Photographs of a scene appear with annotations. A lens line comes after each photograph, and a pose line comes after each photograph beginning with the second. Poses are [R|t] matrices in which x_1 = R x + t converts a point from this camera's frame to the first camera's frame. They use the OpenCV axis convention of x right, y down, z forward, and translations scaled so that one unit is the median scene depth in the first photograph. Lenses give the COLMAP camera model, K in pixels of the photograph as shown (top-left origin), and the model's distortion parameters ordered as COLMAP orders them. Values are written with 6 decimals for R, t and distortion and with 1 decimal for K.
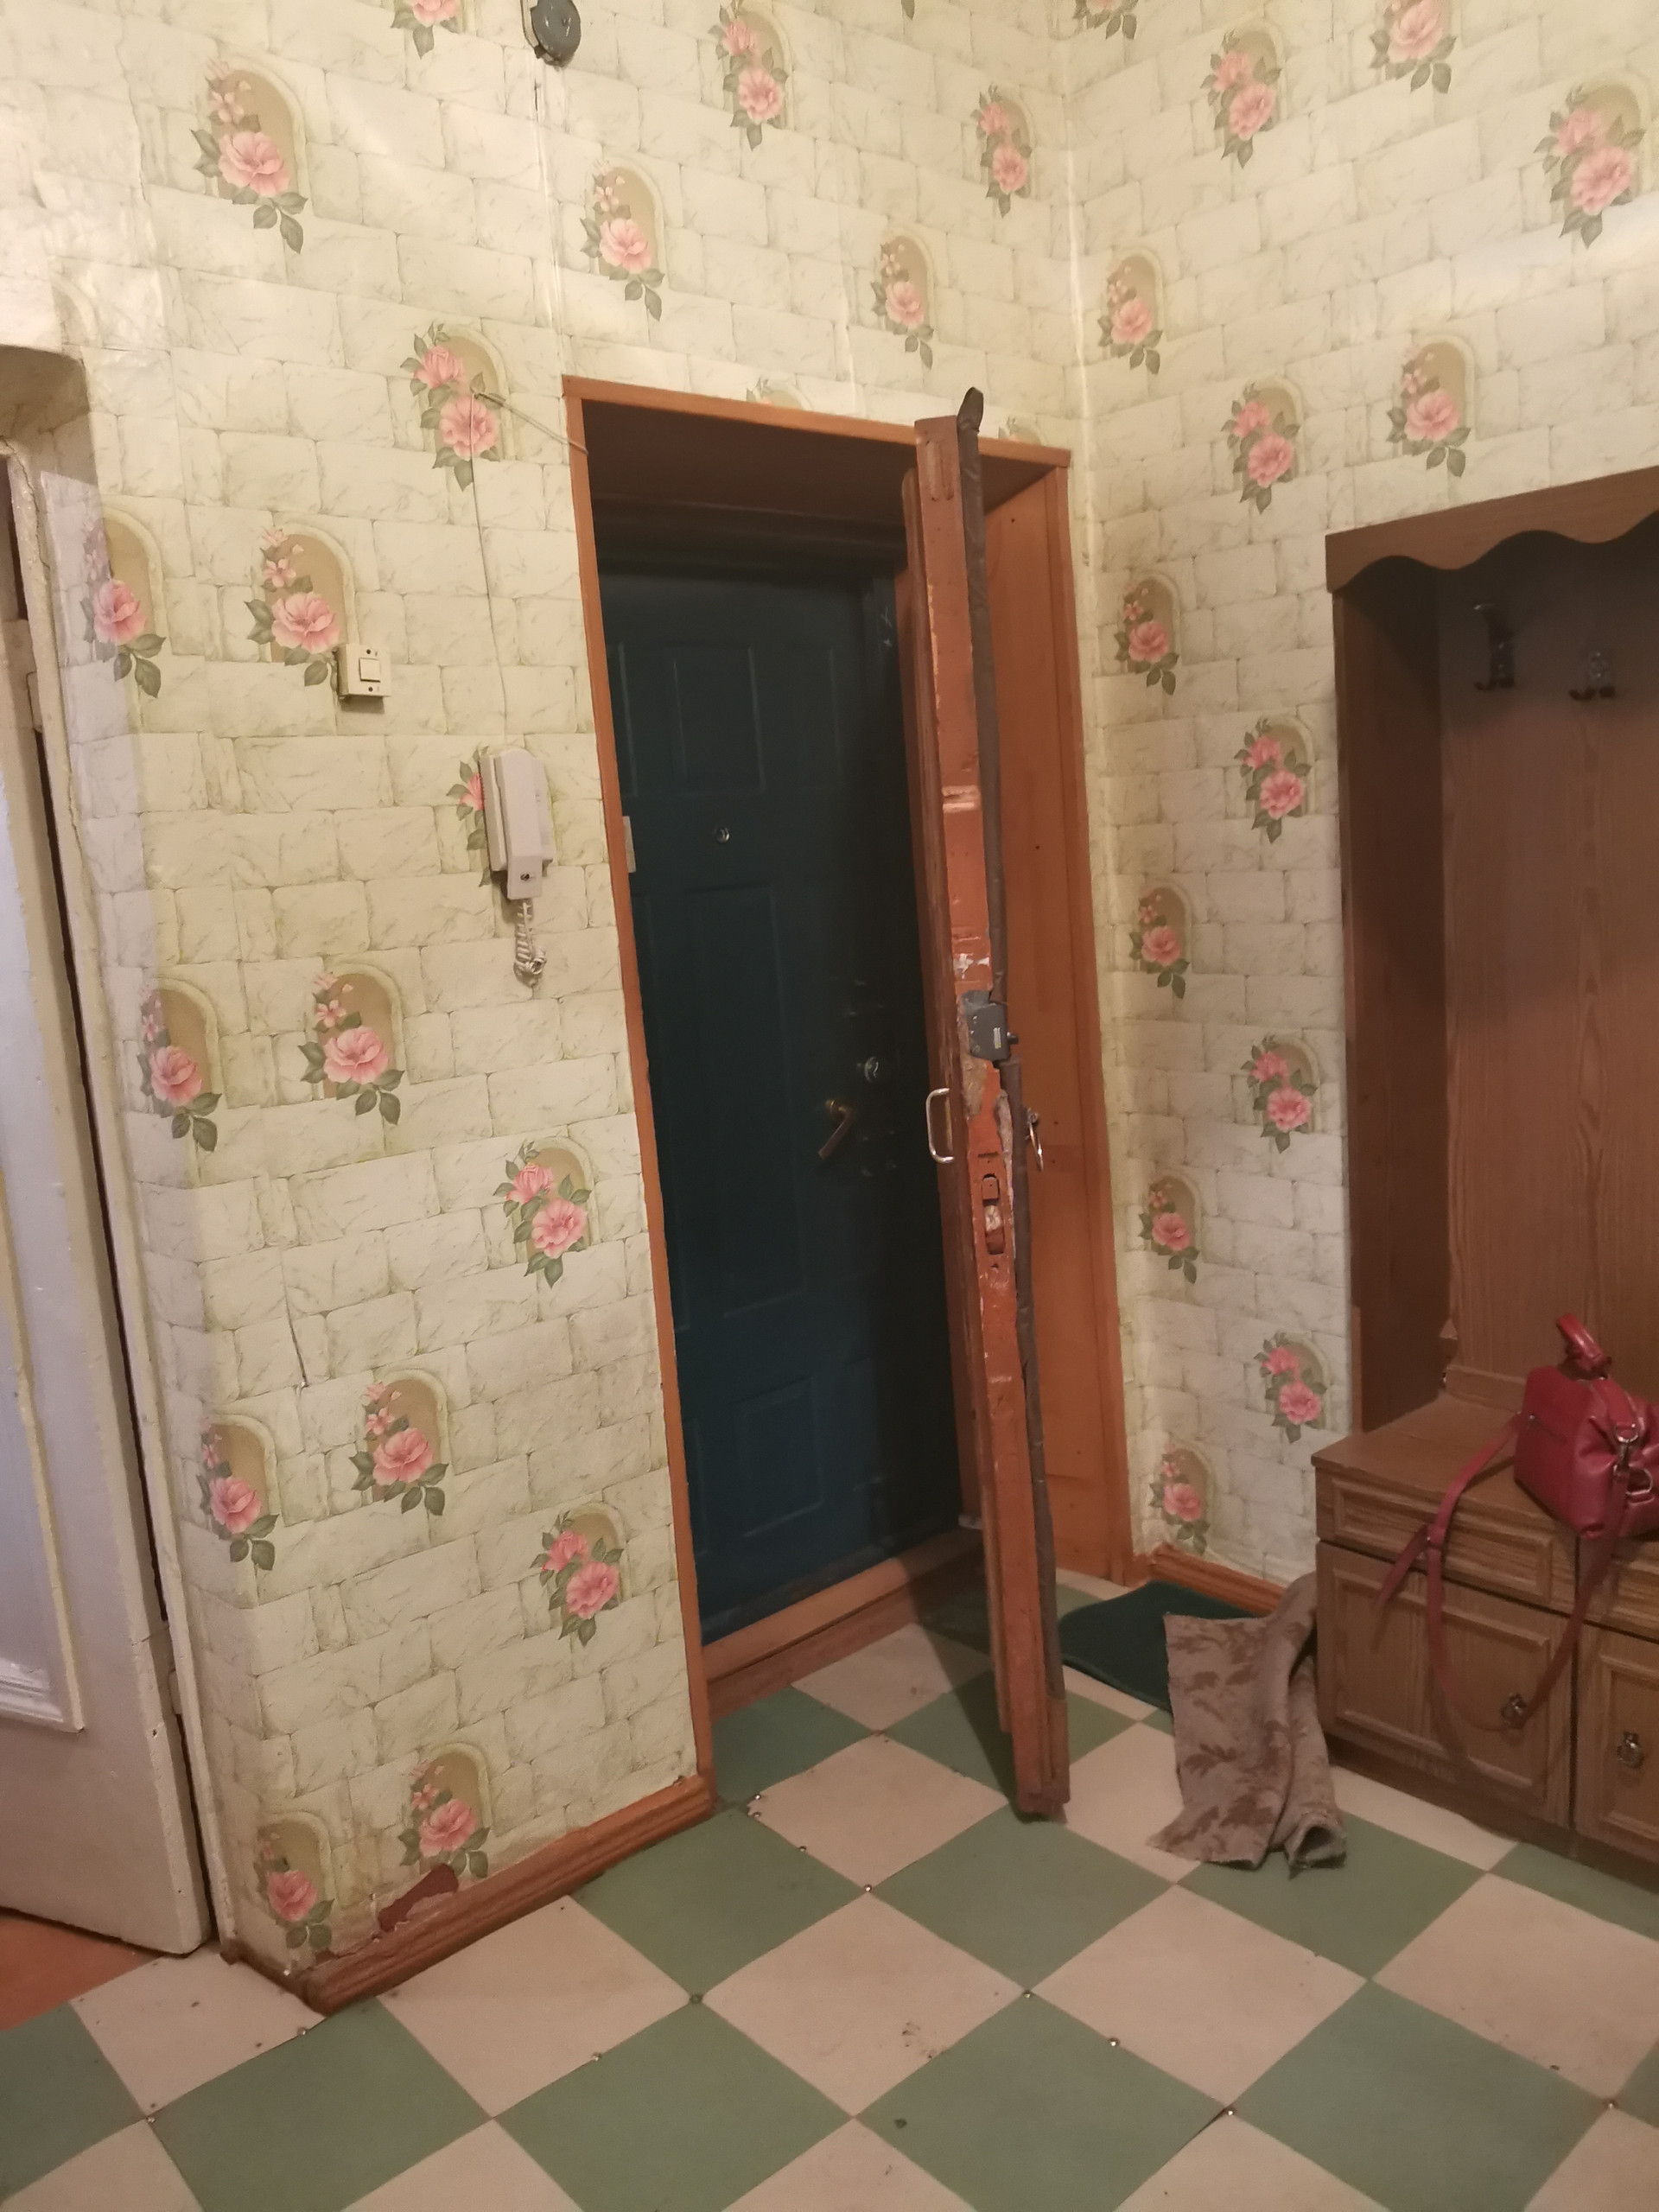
lens RADIAL K [[1686.0, 0, 829.5], [0, 1686.0, 1106.0], [0, 0, 1]] dist [-0.001925, -0.049469]
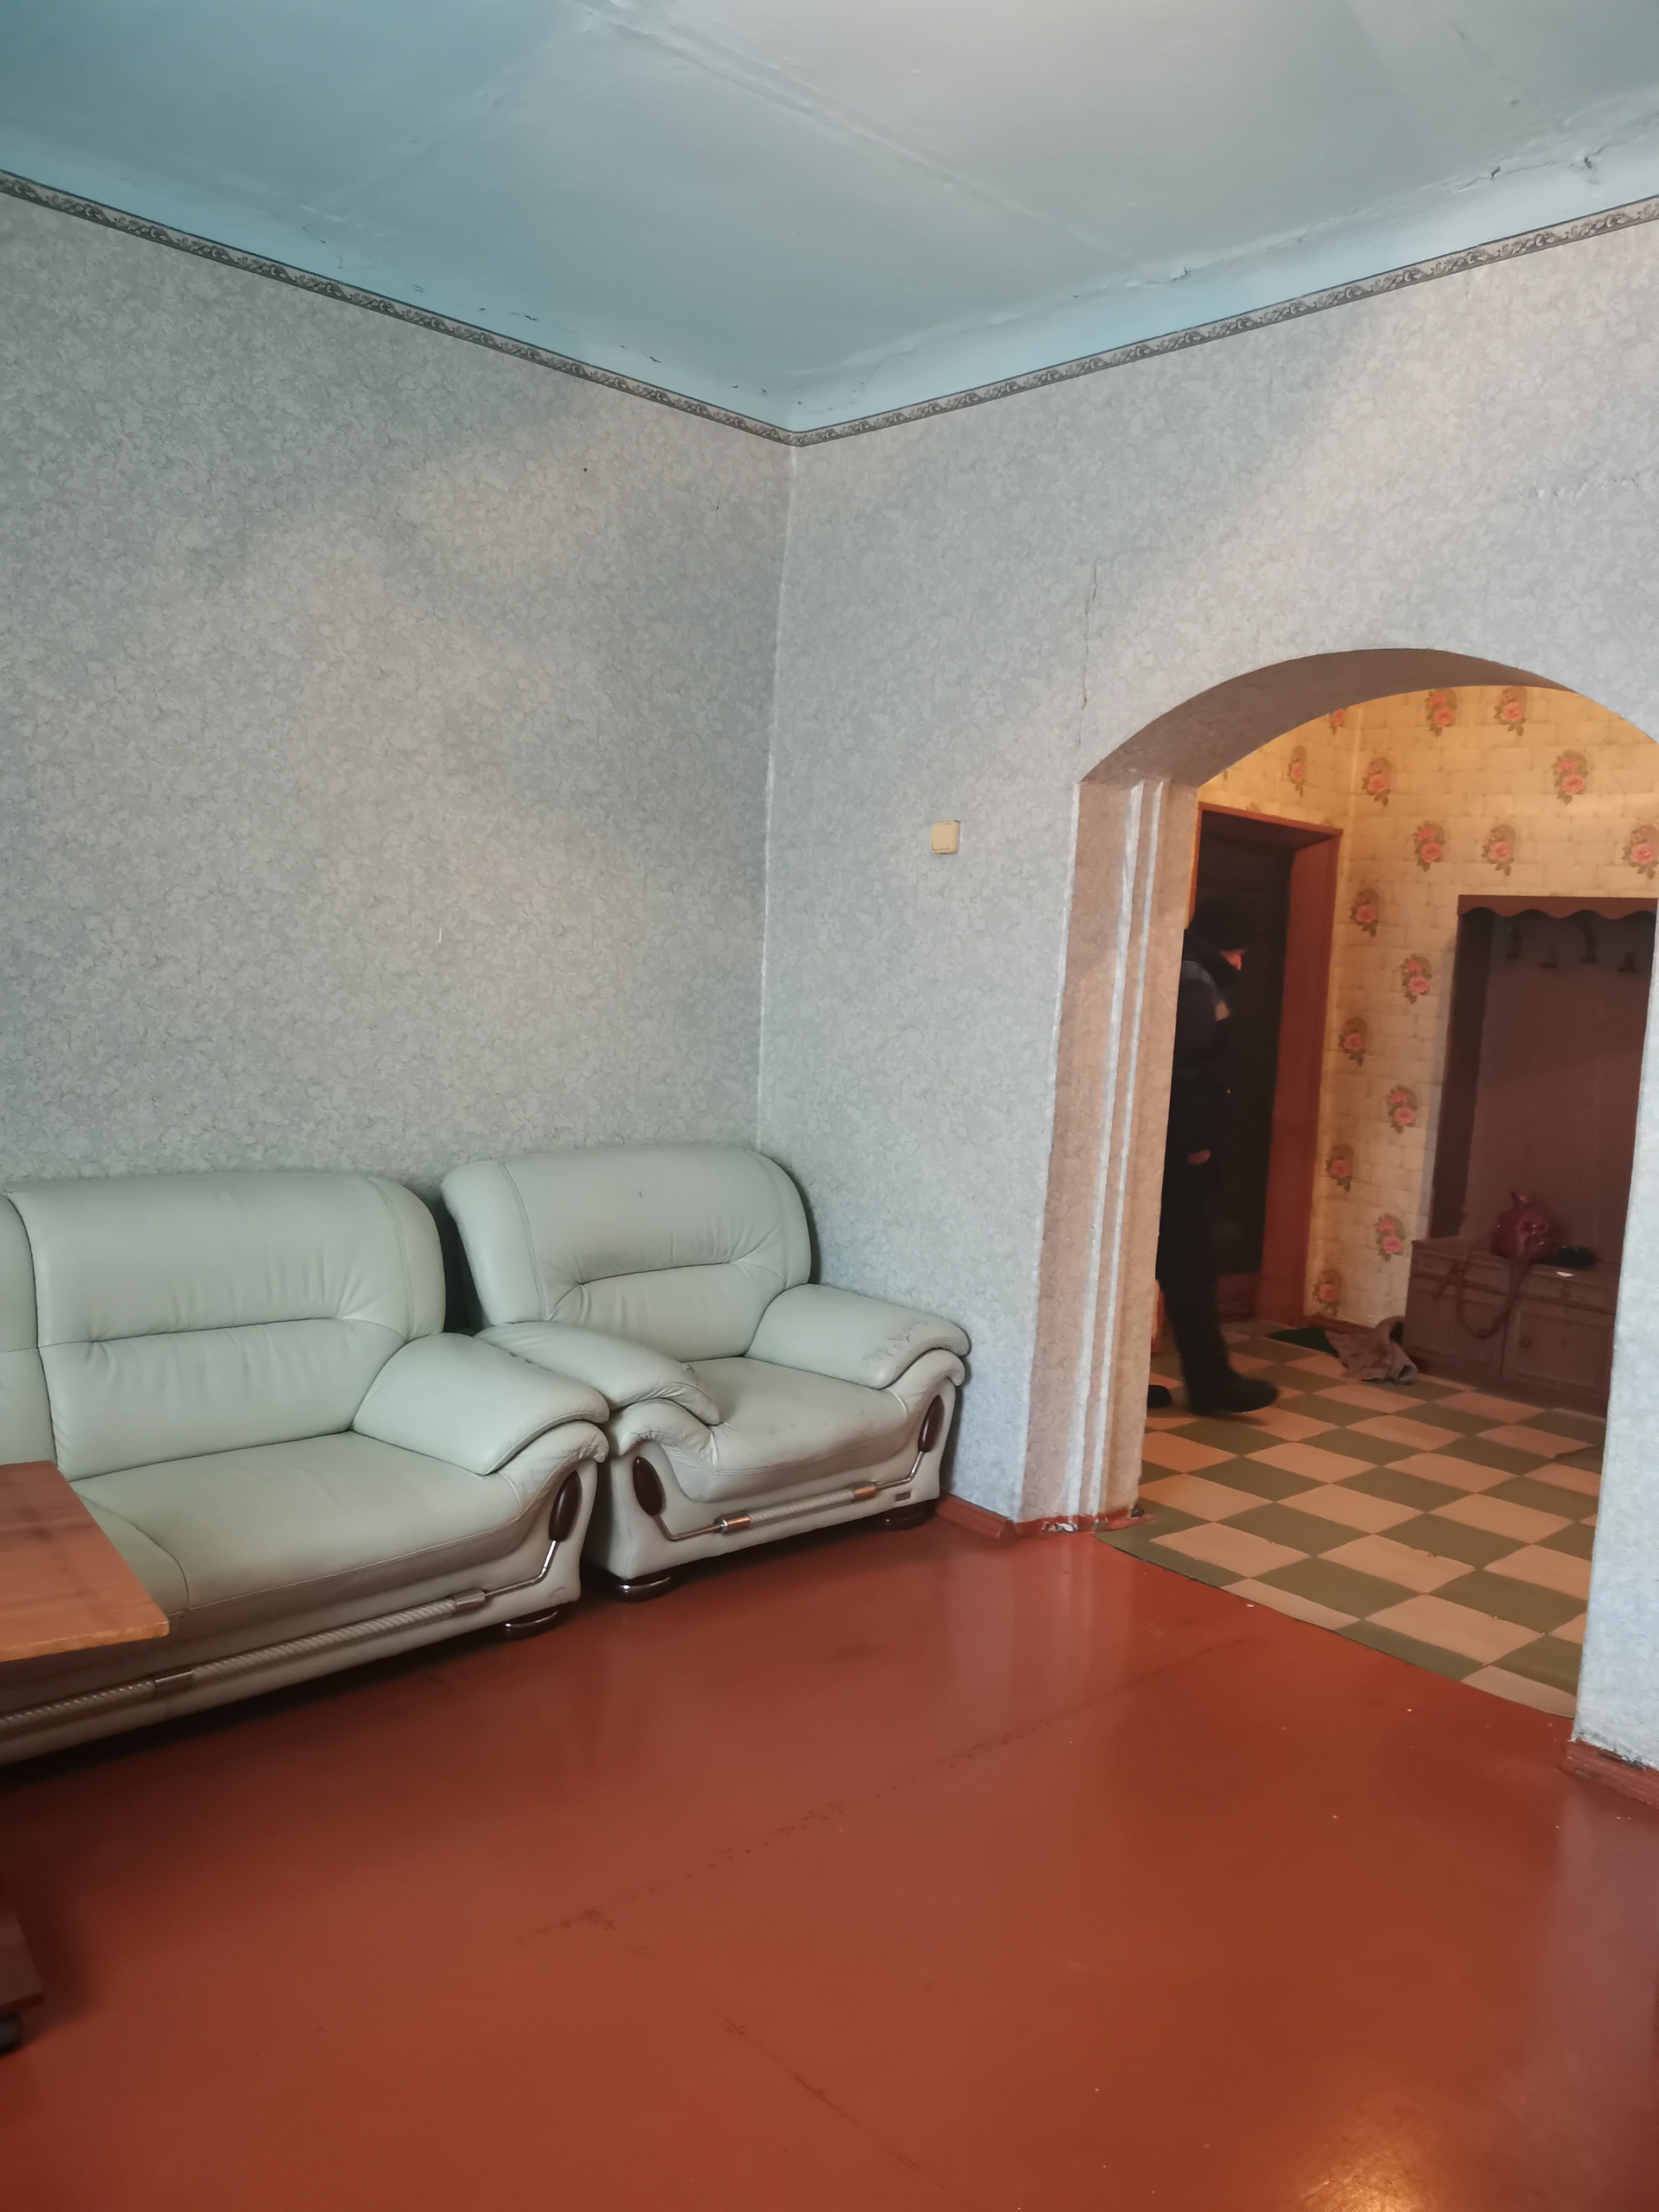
lens RADIAL K [[1668.9, 0, 829.5], [0, 1668.9, 1106.0], [0, 0, 1]] dist [0.025067, -0.140943]
pose [[0.989751, 0.136654, 0.041443, -0.631524], [-0.133482, 0.988466, -0.071534, 0.265565], [-0.050741, 0.065269, 0.996577, -1.310525]]
